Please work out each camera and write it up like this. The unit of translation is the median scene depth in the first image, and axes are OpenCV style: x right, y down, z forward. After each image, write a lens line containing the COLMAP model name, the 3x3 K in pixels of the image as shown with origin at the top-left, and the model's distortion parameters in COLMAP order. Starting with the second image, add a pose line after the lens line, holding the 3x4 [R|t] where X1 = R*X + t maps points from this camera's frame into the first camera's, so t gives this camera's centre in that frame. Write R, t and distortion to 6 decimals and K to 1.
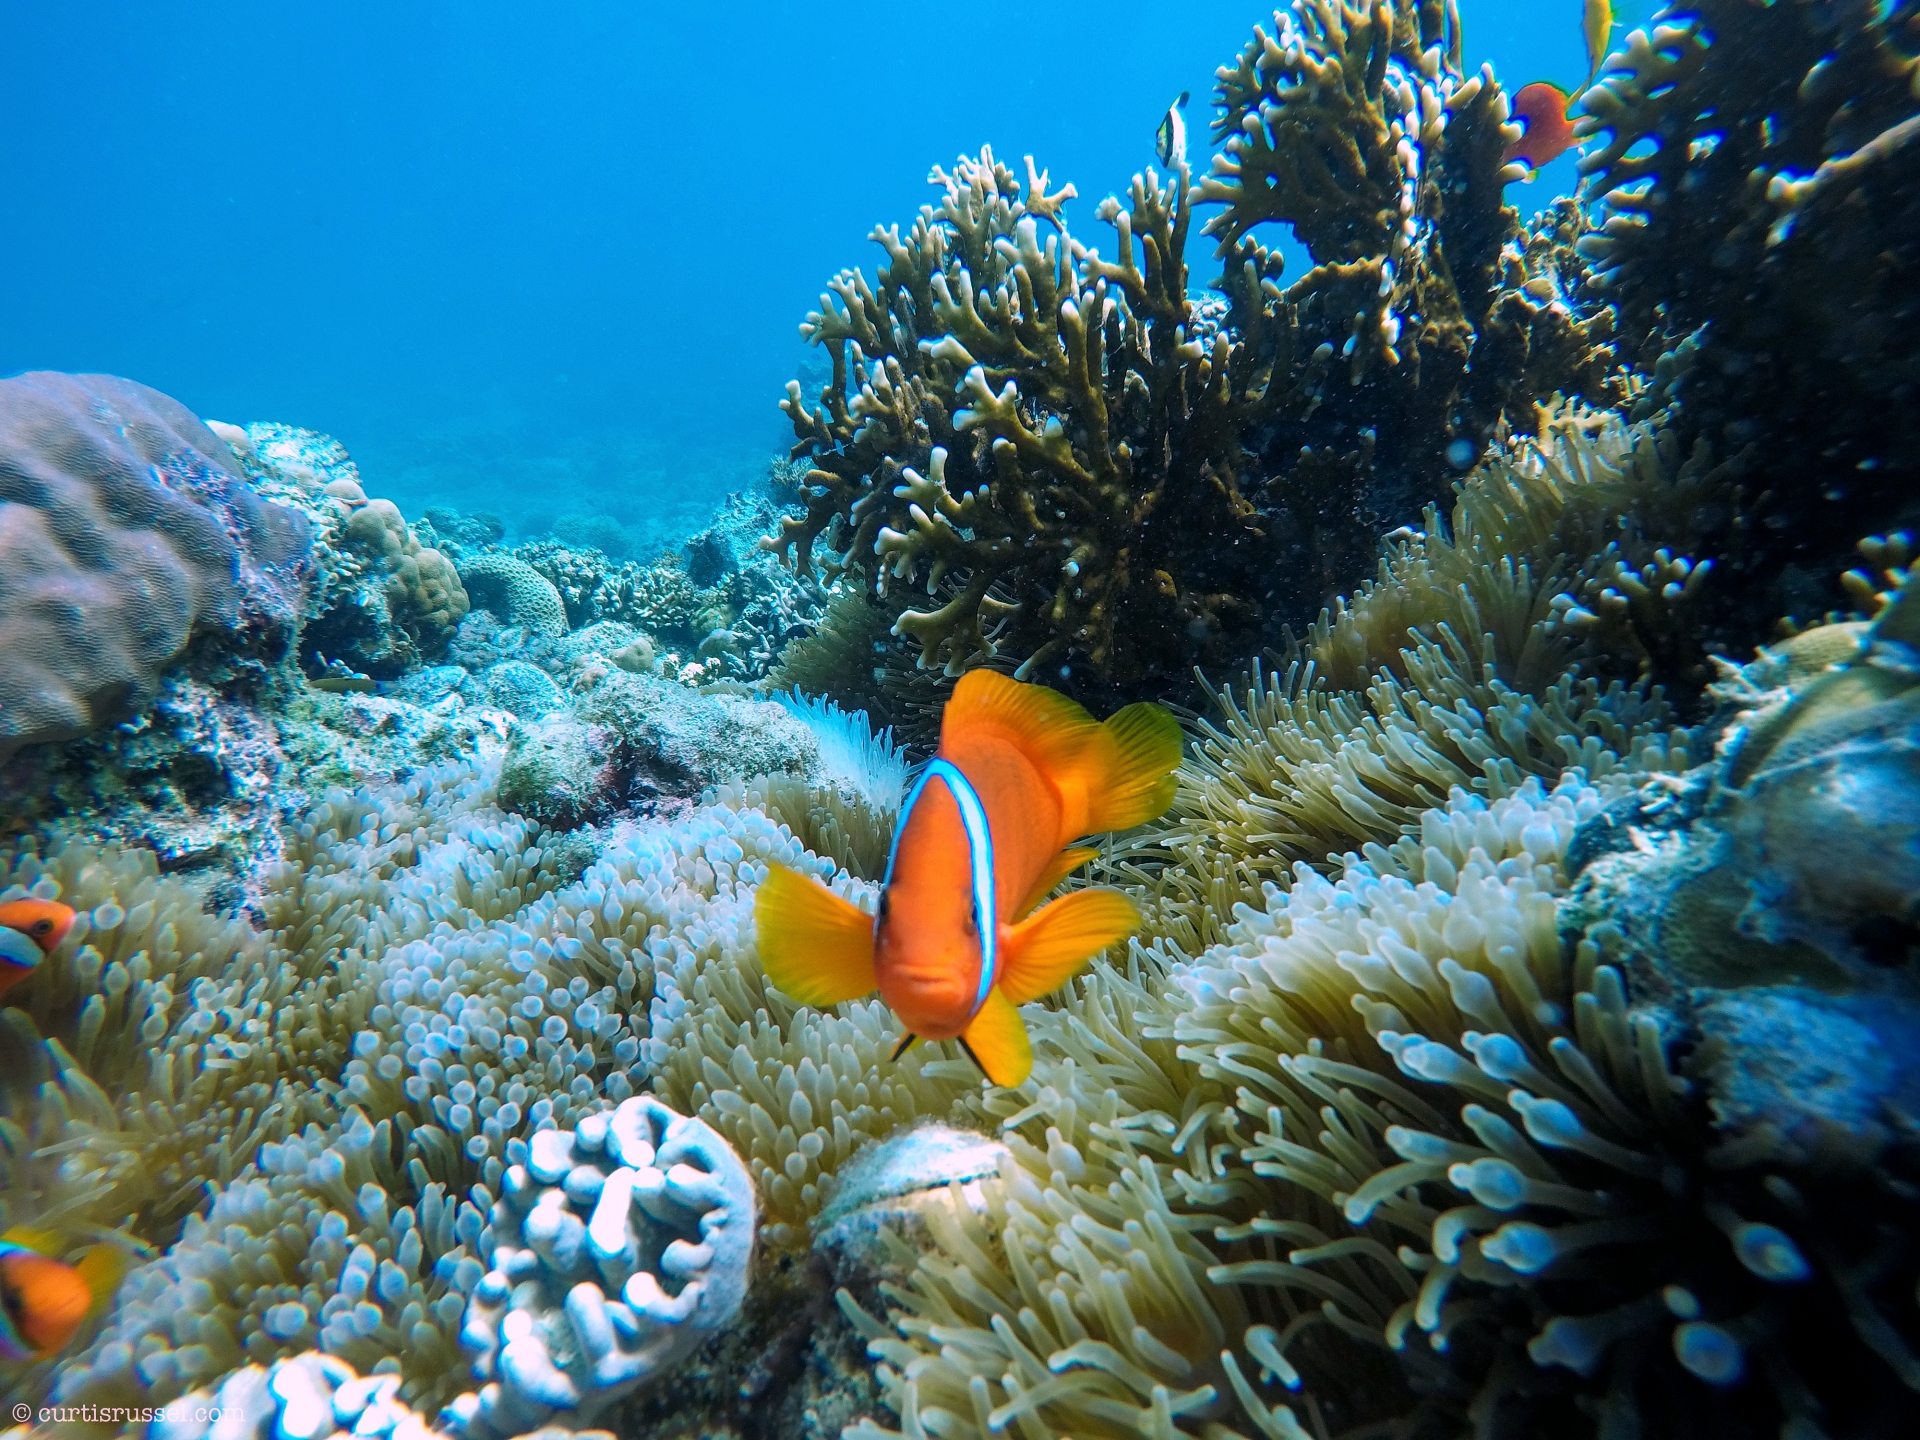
lens RADIAL K [[1105.4, 0, 977.1], [0, 1105.4, 729.3], [0, 0, 1]] dist [-0.104259, 0.087870]
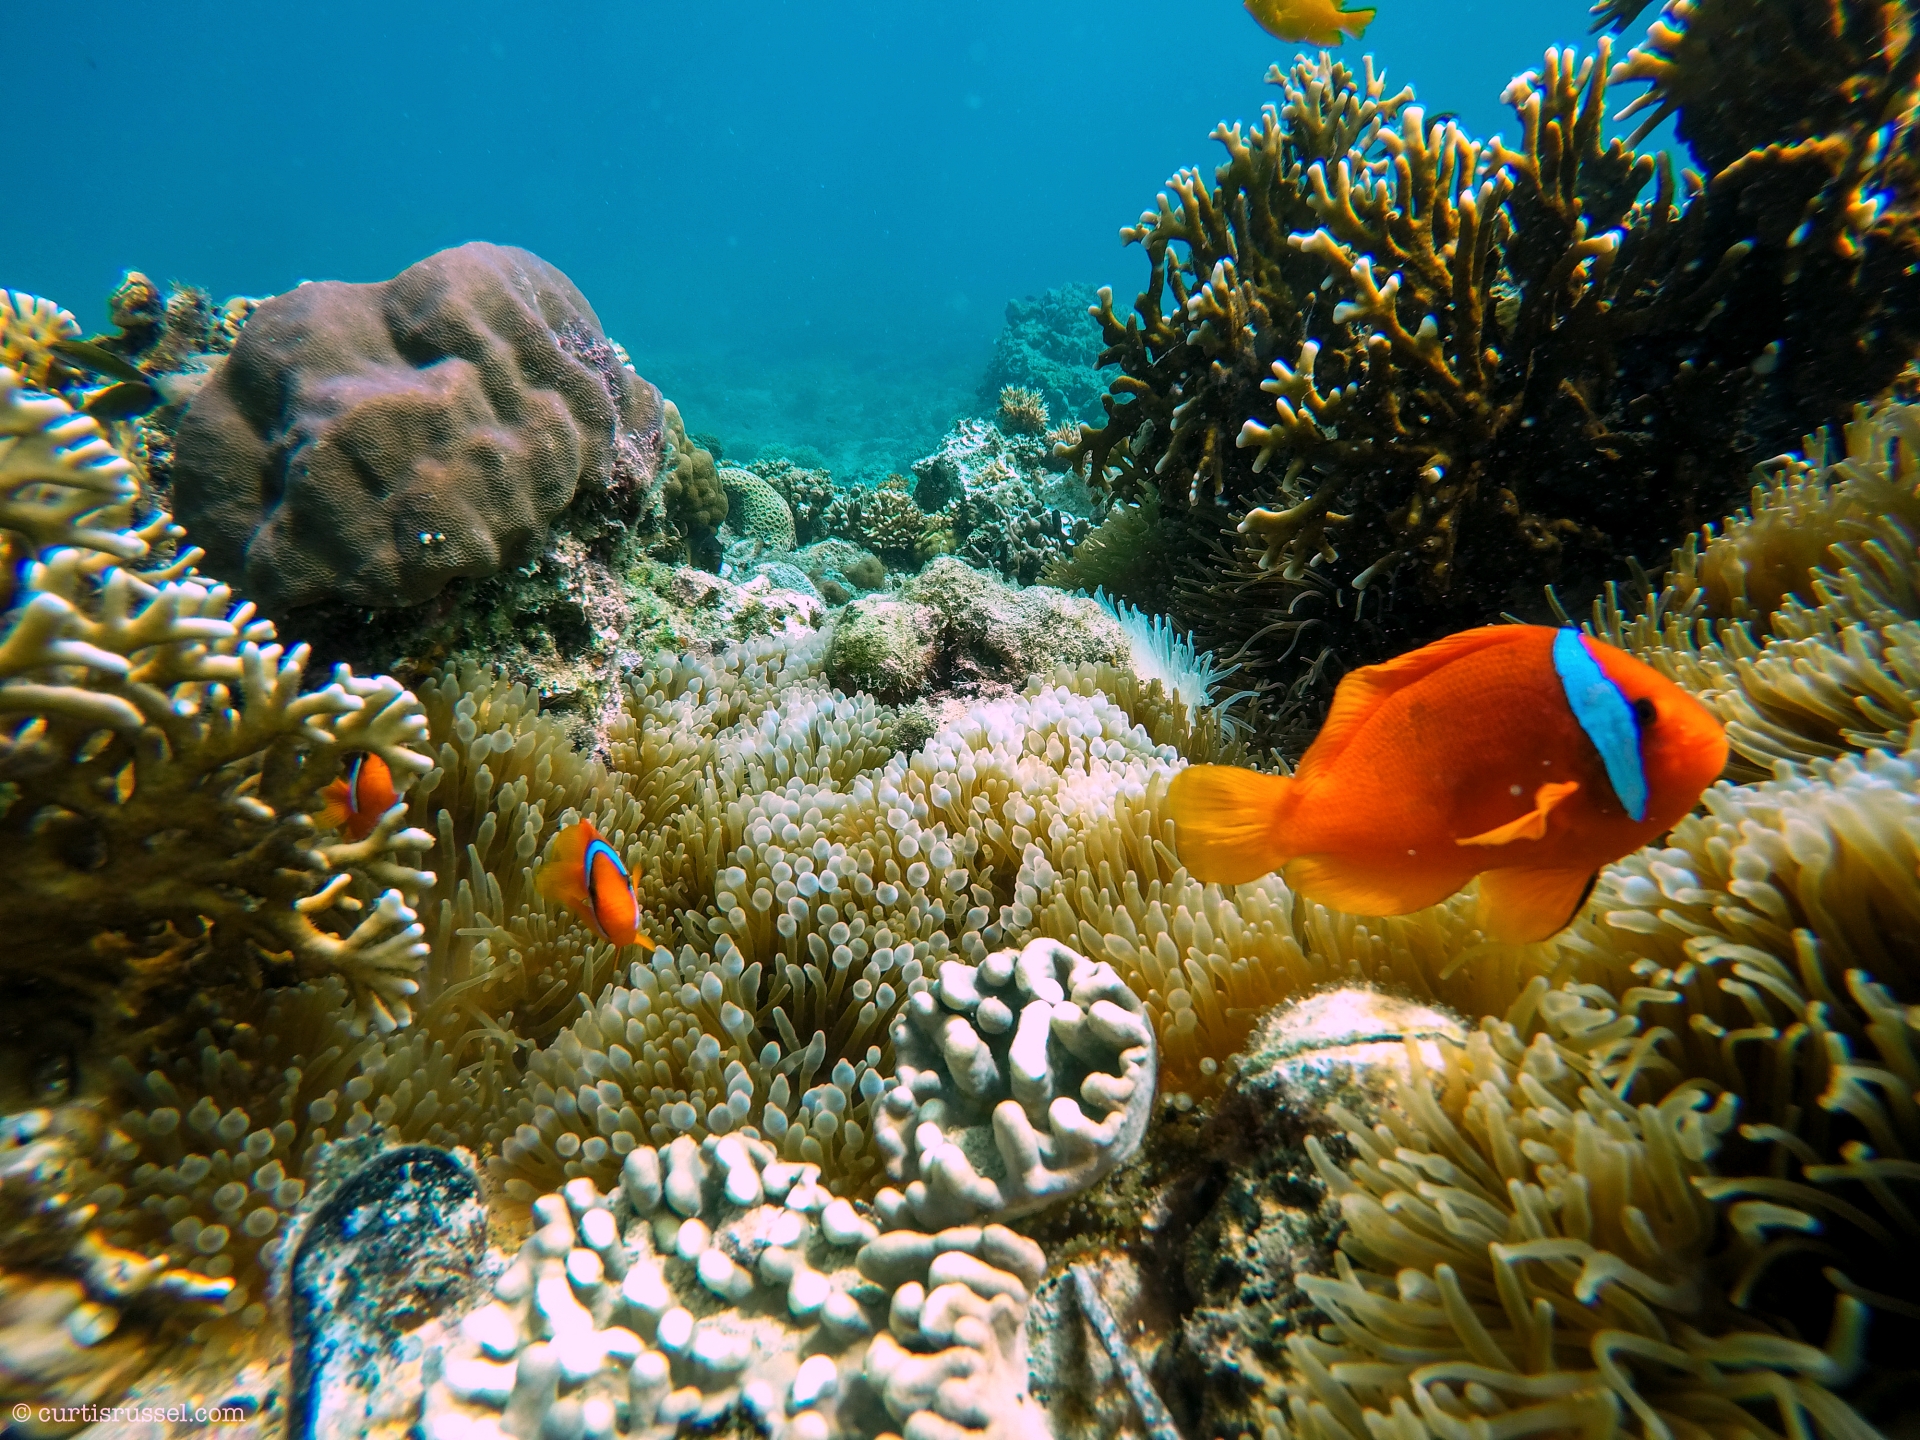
lens RADIAL K [[1105.4, 0, 977.1], [0, 1105.4, 729.3], [0, 0, 1]] dist [-0.104259, 0.087870]
pose [[0.985808, 0.082591, -0.146155, -0.151045], [-0.075963, 0.995837, 0.050377, 0.060116], [0.149707, -0.038560, 0.987978, -0.017545]]
